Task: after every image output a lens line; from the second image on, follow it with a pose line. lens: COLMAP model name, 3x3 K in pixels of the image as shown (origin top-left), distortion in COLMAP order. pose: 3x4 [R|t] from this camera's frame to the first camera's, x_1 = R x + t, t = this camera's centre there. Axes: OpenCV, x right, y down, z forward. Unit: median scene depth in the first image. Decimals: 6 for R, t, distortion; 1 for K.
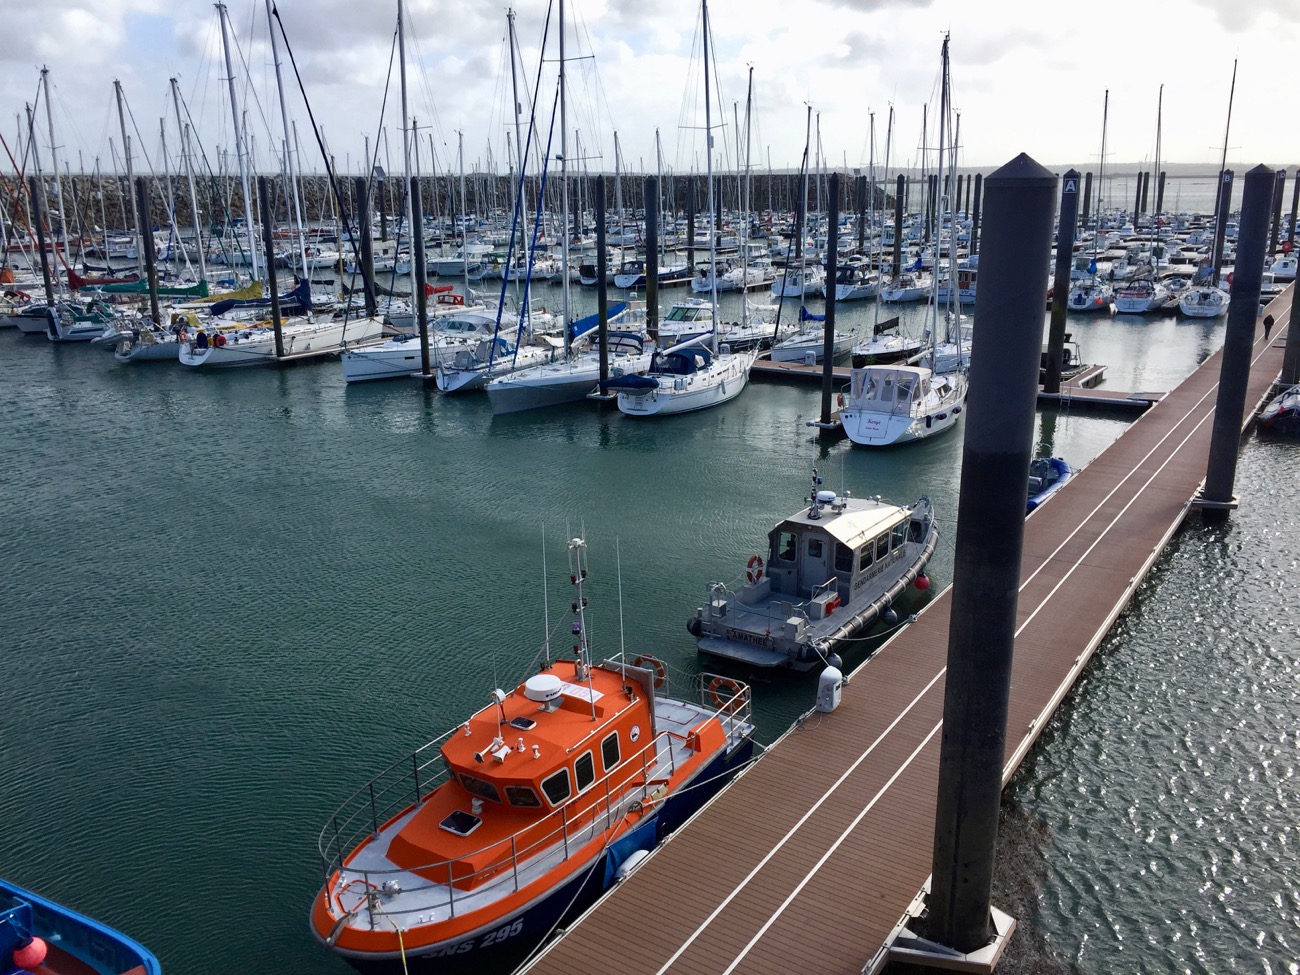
lens RADIAL K [[1091.3, 0, 650.0], [0, 1091.3, 487.5], [0, 0, 1]] dist [0.050276, -0.006324]
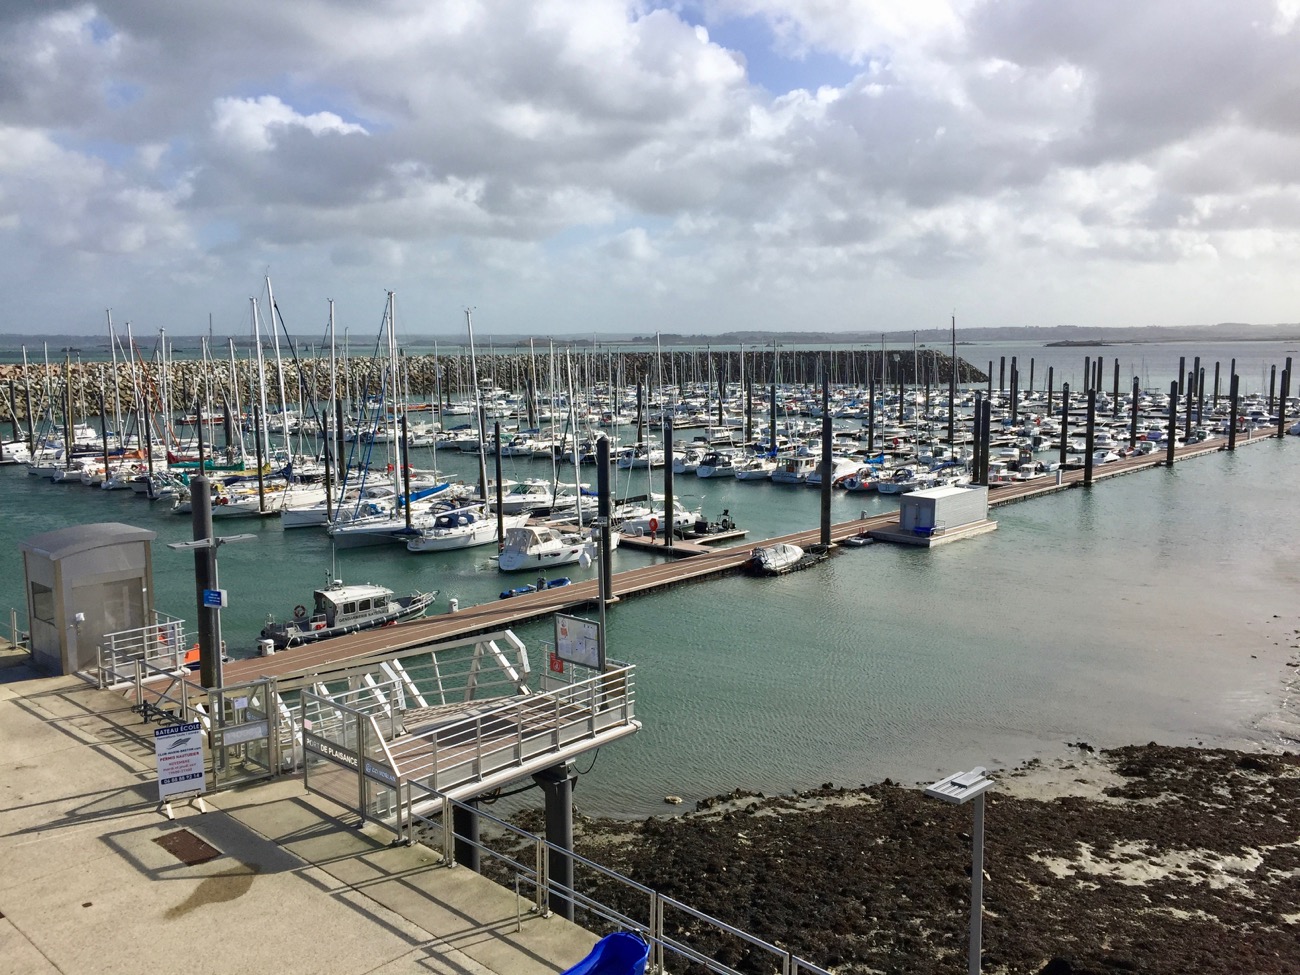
lens RADIAL K [[1091.3, 0, 650.0], [0, 1091.3, 487.5], [0, 0, 1]] dist [0.050276, -0.006324]
pose [[0.986050, 0.021017, -0.165120, 0.590663], [-0.043460, 0.990094, -0.133508, 0.045172], [0.160679, 0.138822, 0.977195, -0.594014]]
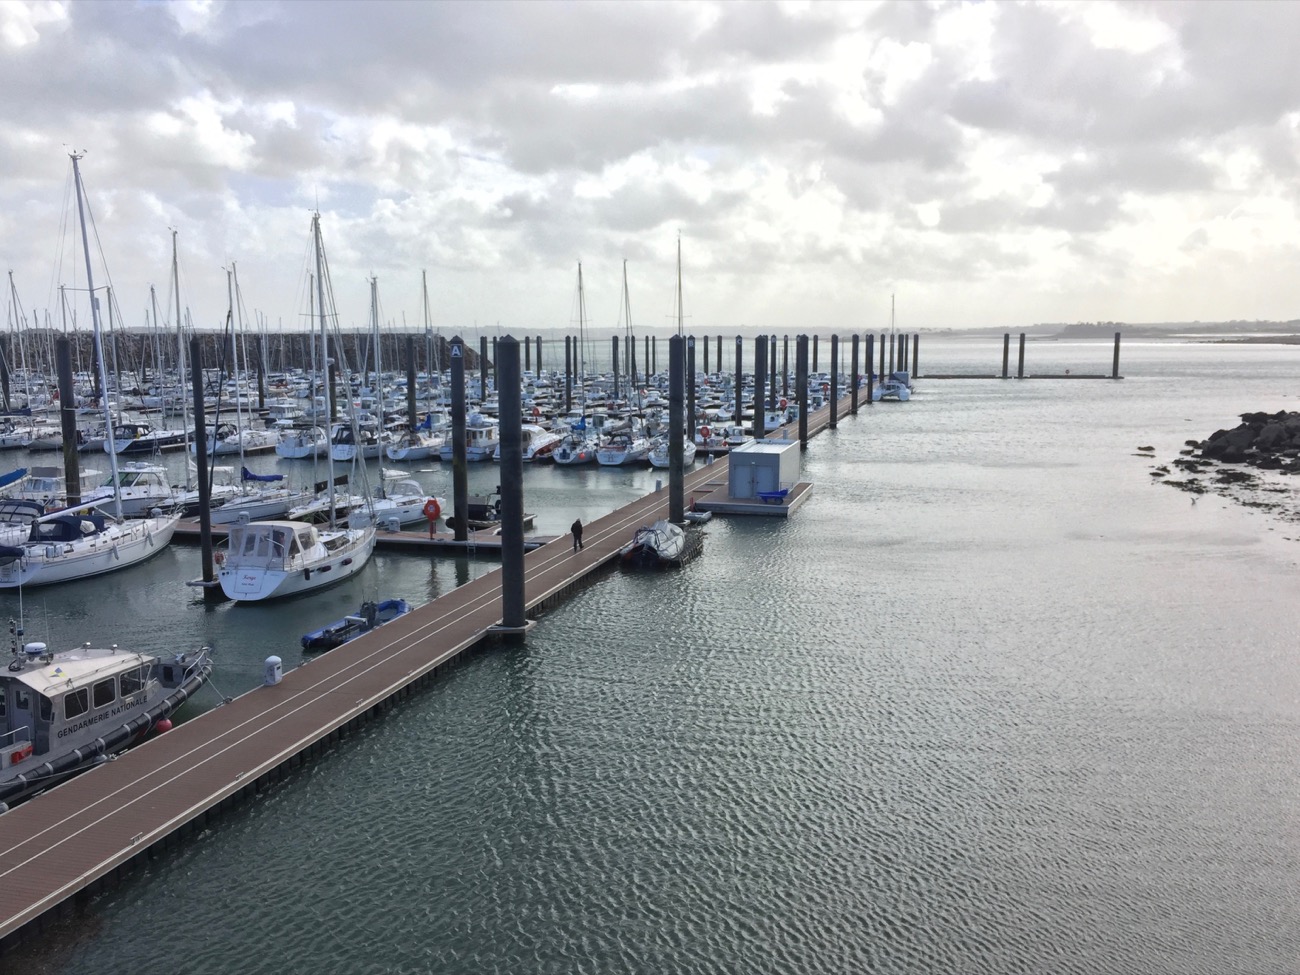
lens RADIAL K [[1178.2, 0, 650.0], [0, 1178.2, 487.5], [0, 0, 1]] dist [0.003220, 0.006084]
pose [[0.946738, -0.037090, 0.319862, 0.175144], [0.083996, 0.987399, -0.134118, 0.027518], [-0.310857, 0.153841, 0.937924, -0.107495]]
